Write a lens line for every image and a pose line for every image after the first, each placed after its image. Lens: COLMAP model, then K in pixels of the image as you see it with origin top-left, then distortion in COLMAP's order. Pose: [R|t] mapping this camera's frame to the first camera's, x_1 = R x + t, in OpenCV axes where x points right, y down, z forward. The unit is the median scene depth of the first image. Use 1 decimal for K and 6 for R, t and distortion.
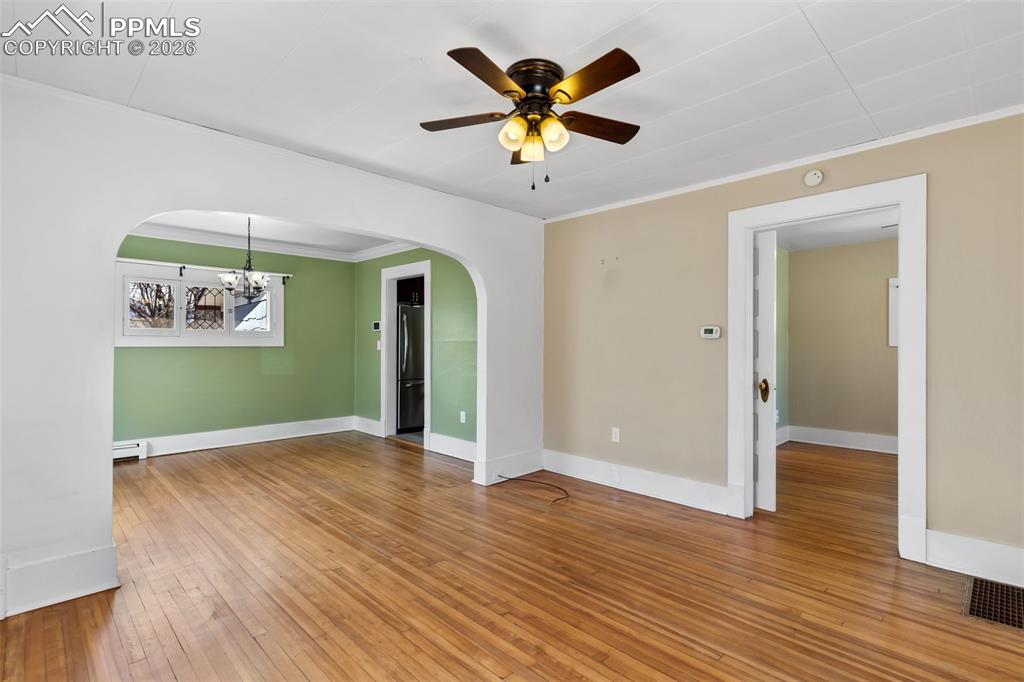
lens RADIAL K [[491.4, 0, 508.7], [0, 491.4, 344.5], [0, 0, 1]] dist [0.005053, -0.000809]
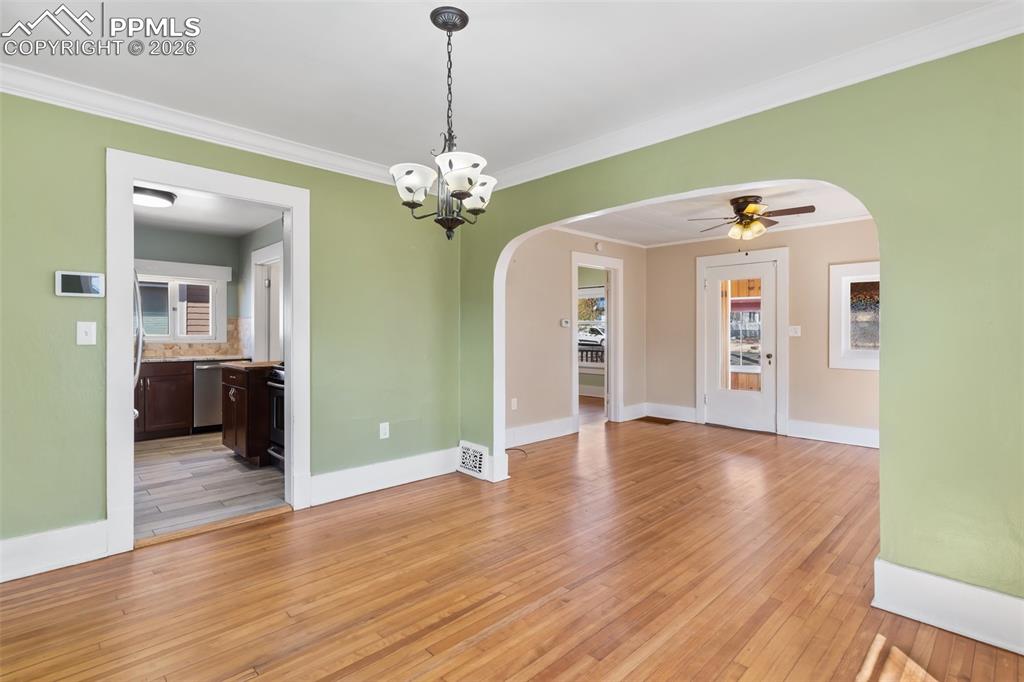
lens RADIAL K [[491.4, 0, 514.9], [0, 491.4, 334.5], [0, 0, 1]] dist [0.005053, -0.000809]
pose [[0.003267, -0.010470, 0.999940, -1.259394], [-0.001399, 0.999944, 0.010475, -0.003919], [-0.999994, -0.001433, 0.003253, 1.234003]]
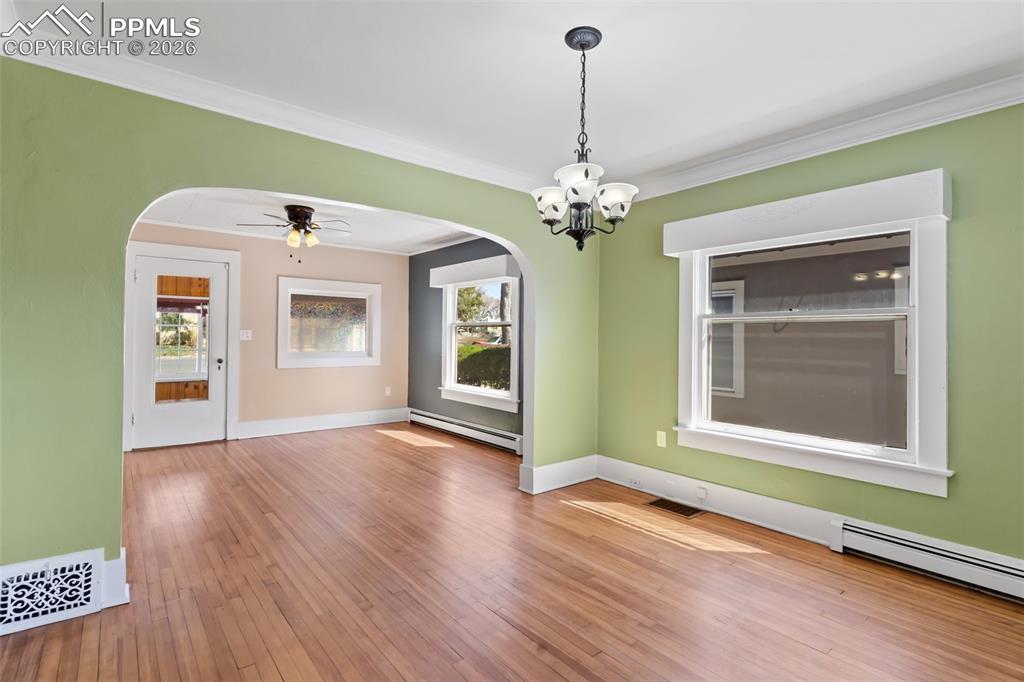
lens RADIAL K [[491.4, 0, 510.0], [0, 491.4, 331.8], [0, 0, 1]] dist [0.005053, -0.000809]
pose [[-0.996099, -0.016302, 0.086719, -0.645169], [-0.017784, 0.999708, -0.016342, 0.000878], [-0.086427, -0.017820, -0.996099, 1.917587]]
